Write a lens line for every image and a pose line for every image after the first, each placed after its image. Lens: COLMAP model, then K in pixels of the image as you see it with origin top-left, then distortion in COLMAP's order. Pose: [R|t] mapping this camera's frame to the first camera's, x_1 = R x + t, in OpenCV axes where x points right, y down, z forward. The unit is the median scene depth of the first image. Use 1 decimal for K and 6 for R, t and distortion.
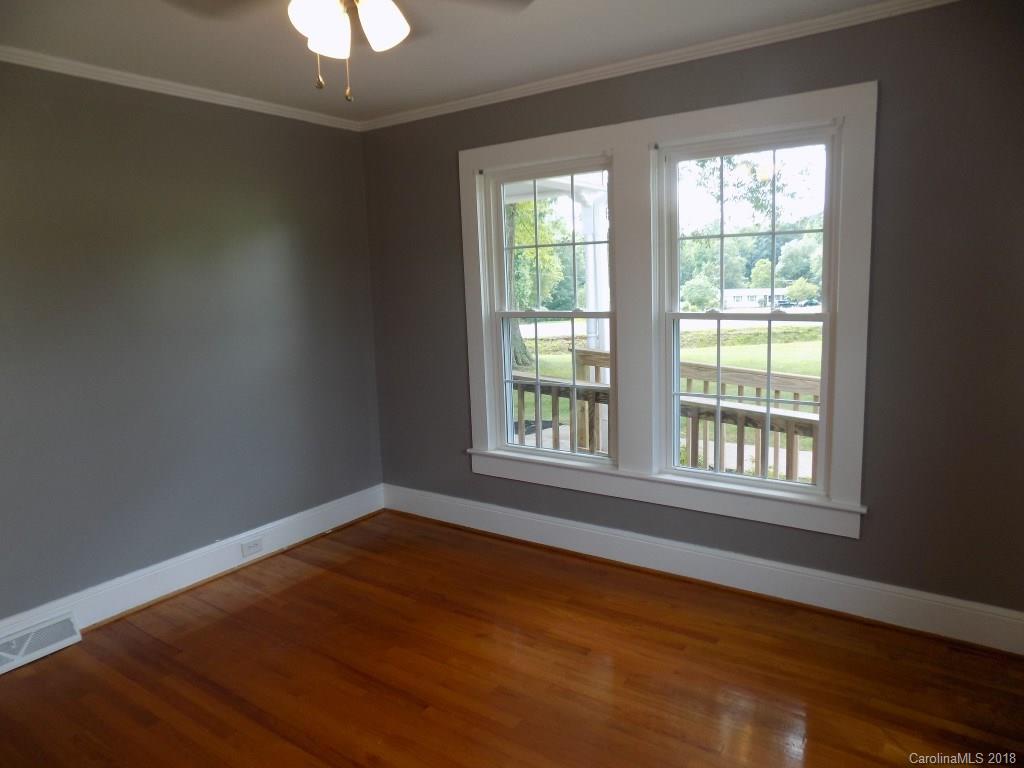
lens RADIAL K [[702.9, 0, 512.0], [0, 702.9, 384.0], [0, 0, 1]] dist [-0.050522, 0.072120]
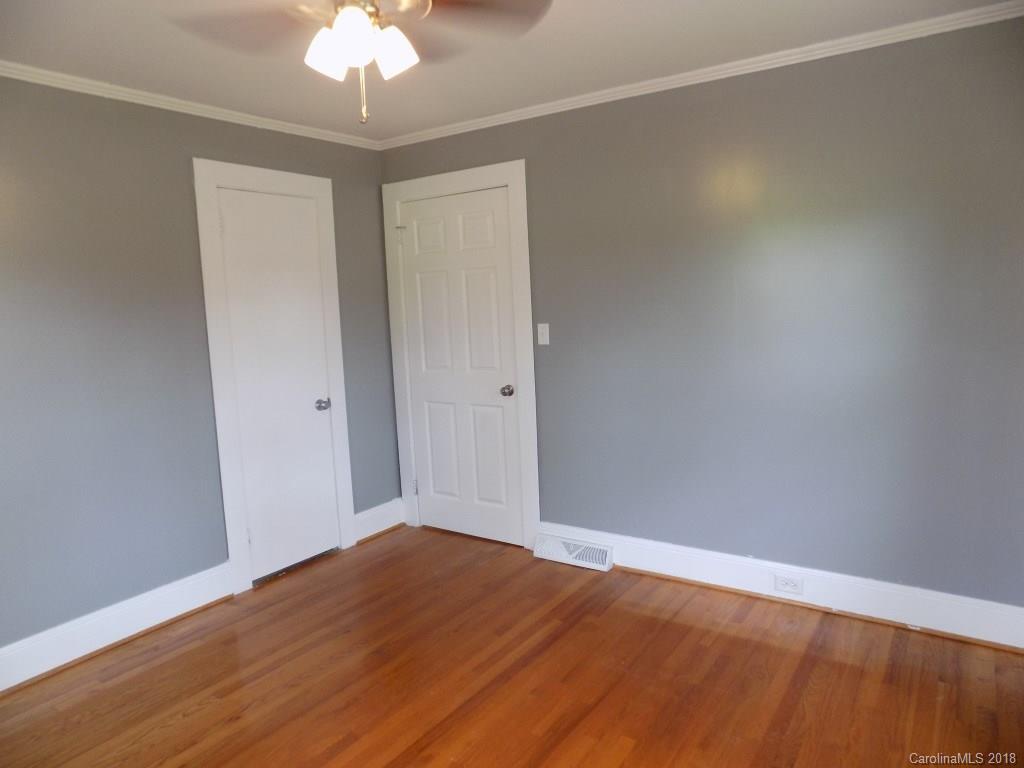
lens RADIAL K [[702.9, 0, 512.0], [0, 702.9, 384.0], [0, 0, 1]] dist [-0.050522, 0.072120]
pose [[0.018743, 0.165910, -0.985963, 0.480783], [-0.120112, 0.979368, 0.162516, -0.119589], [0.992583, 0.115379, 0.038284, 0.687218]]
